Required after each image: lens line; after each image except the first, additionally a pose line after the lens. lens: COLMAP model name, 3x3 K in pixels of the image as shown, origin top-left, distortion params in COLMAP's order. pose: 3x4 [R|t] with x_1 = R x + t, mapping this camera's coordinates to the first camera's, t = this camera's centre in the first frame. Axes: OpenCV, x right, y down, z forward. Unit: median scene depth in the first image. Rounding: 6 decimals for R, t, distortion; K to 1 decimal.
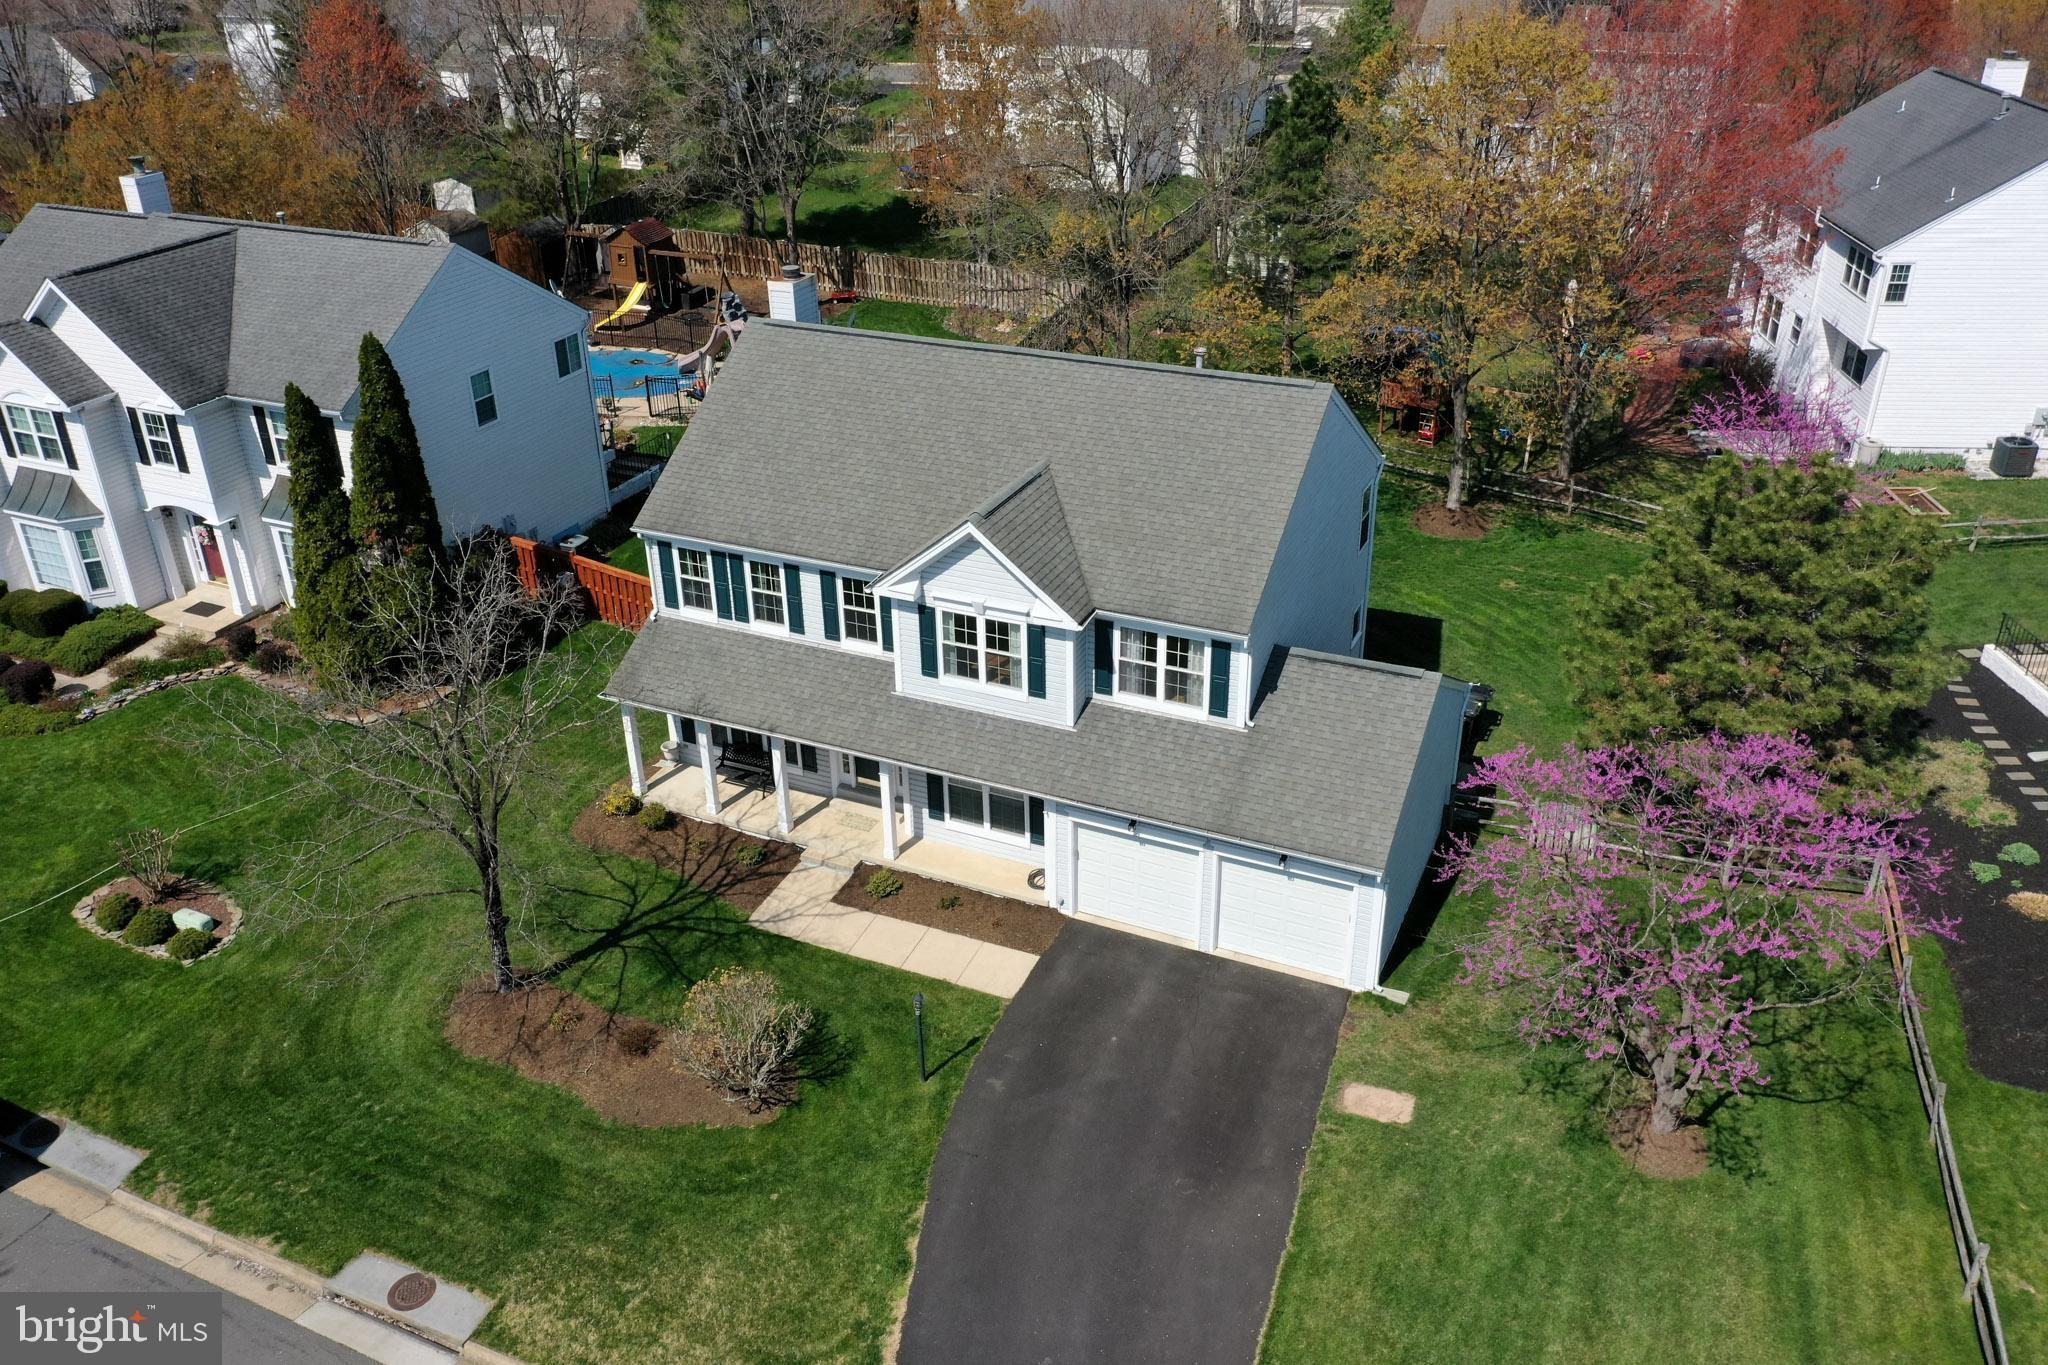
lens RADIAL K [[1628.0, 0, 1019.4], [0, 1628.0, 682.1], [0, 0, 1]] dist [0.004022, 0.003365]
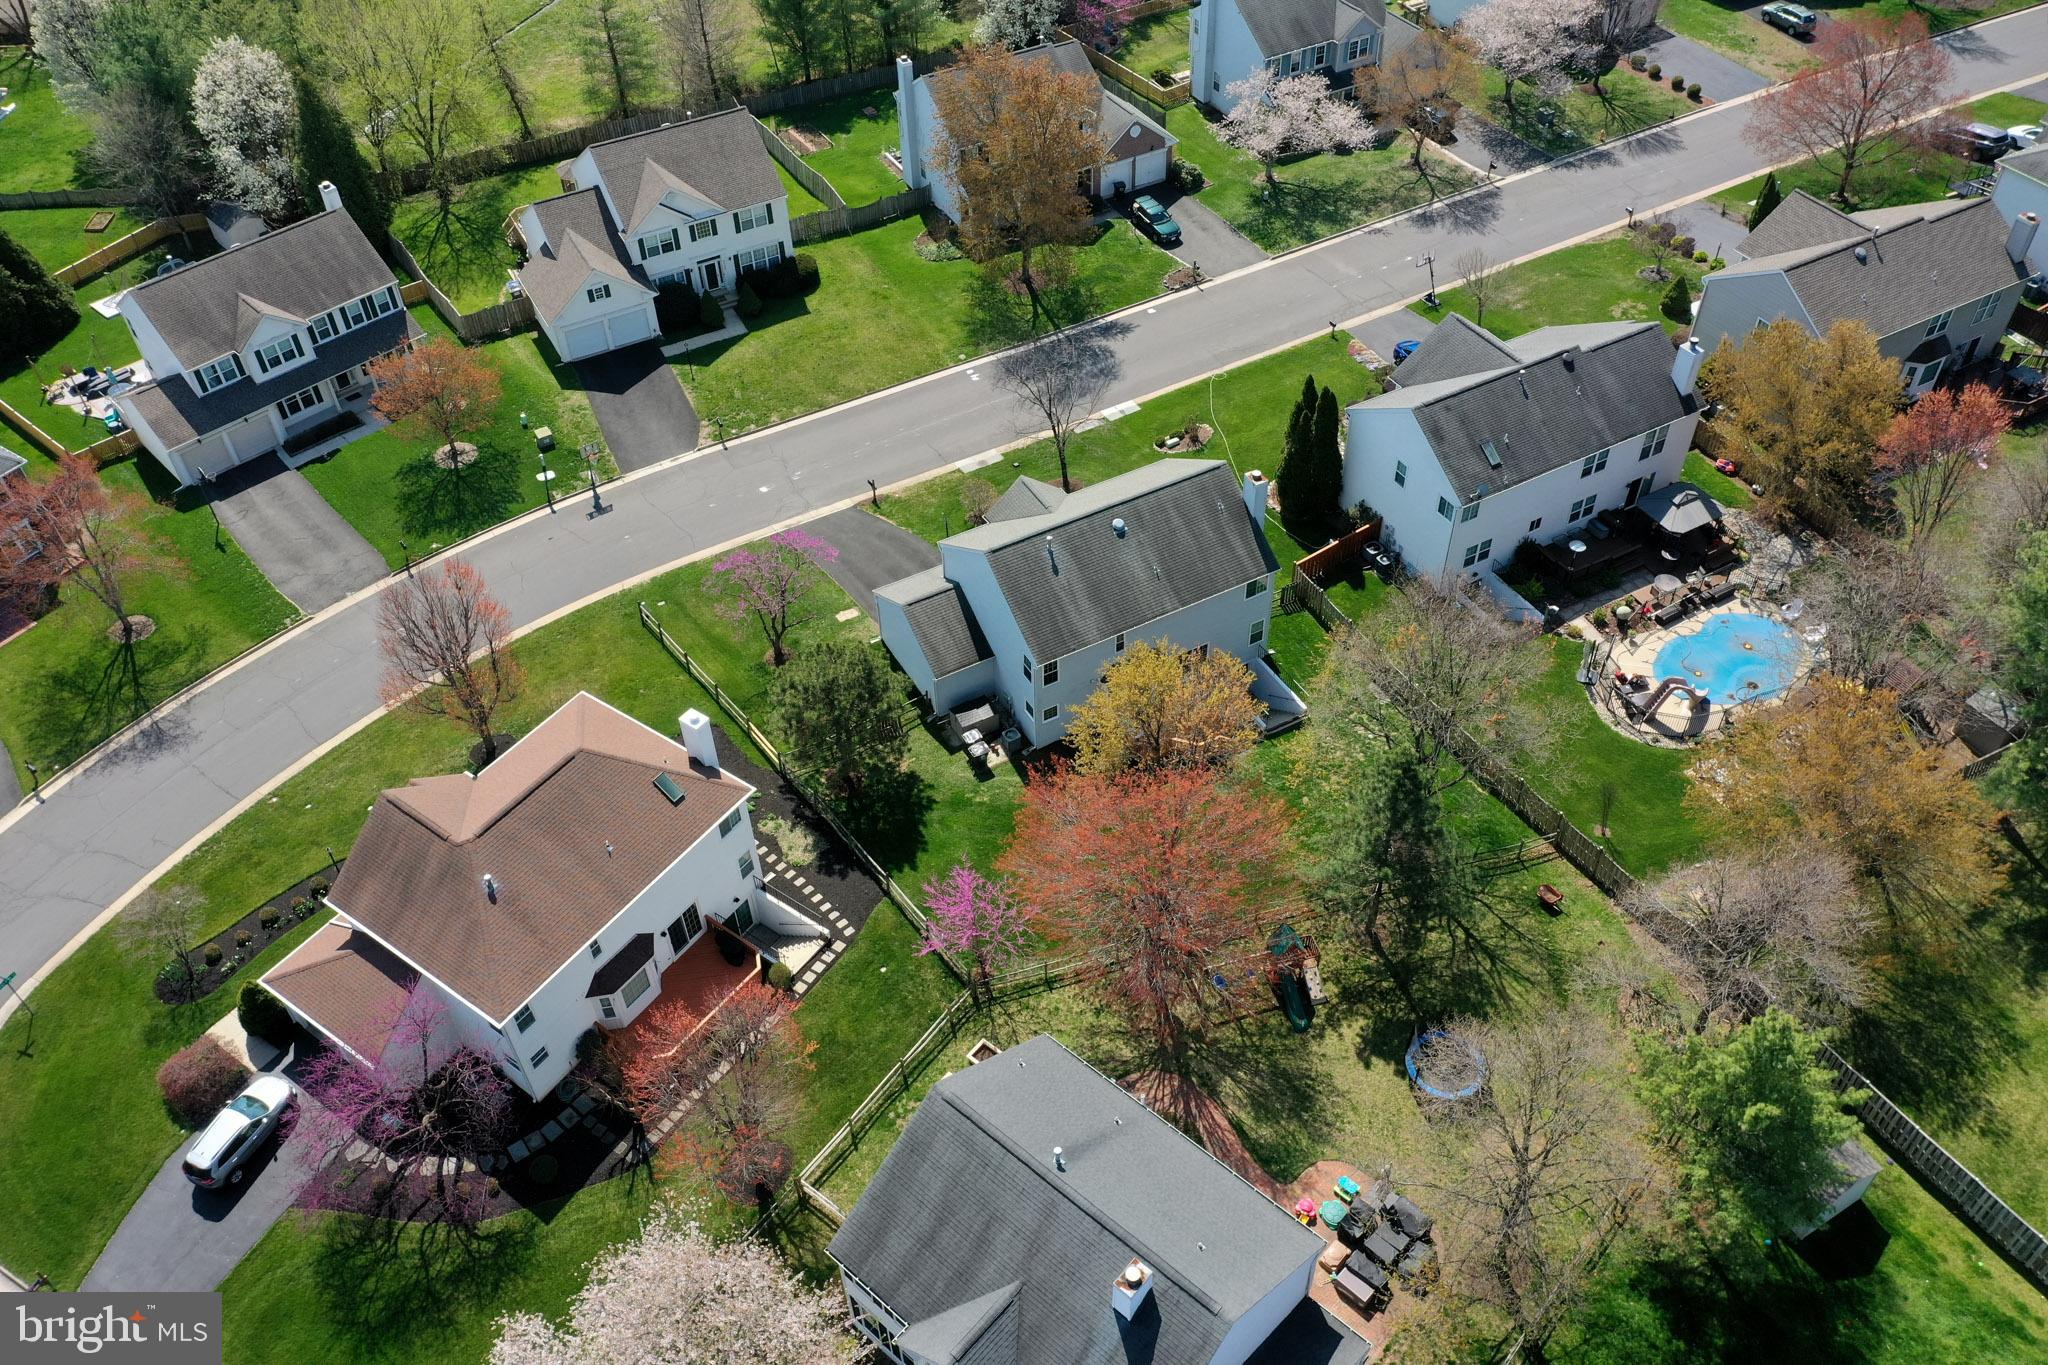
lens RADIAL K [[1628.0, 0, 1019.4], [0, 1628.0, 682.1], [0, 0, 1]] dist [0.004022, 0.003365]
pose [[-0.591864, 0.596174, -0.542470, 1.575348], [-0.339212, 0.426281, 0.838582, -2.127424], [0.731185, 0.680339, -0.050071, 1.294923]]
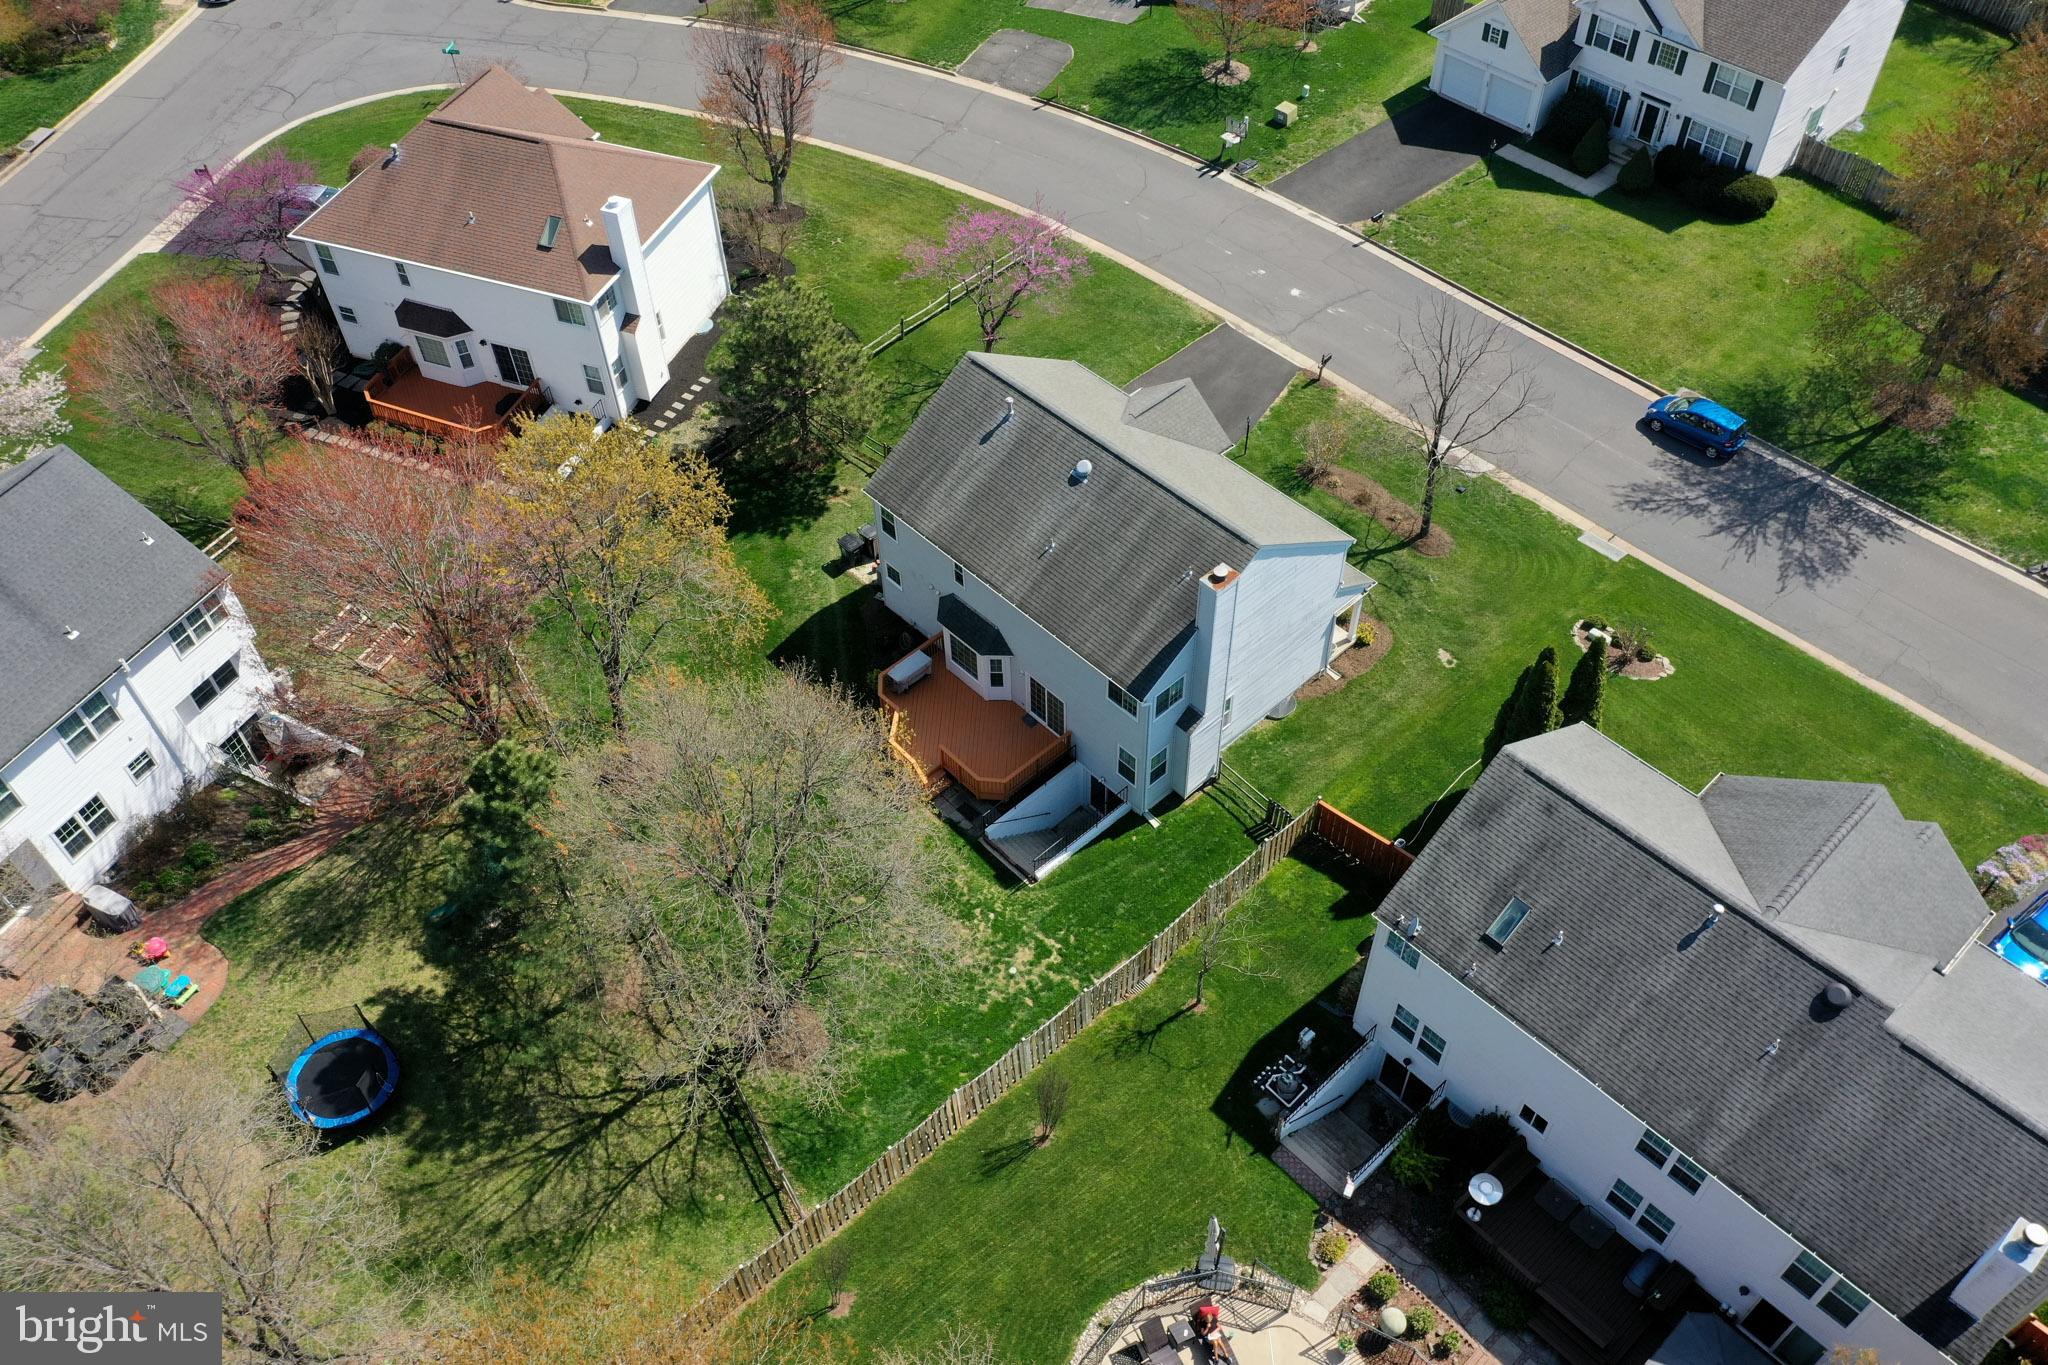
lens RADIAL K [[1632.5, 0, 1014.2], [0, 1632.5, 677.0], [0, 0, 1]] dist [0.005938, -0.003412]
pose [[-0.924708, -0.252410, 0.284964, -0.451878], [0.216227, 0.267828, 0.938890, -1.753559], [-0.313307, 0.929816, -0.193085, 1.665081]]
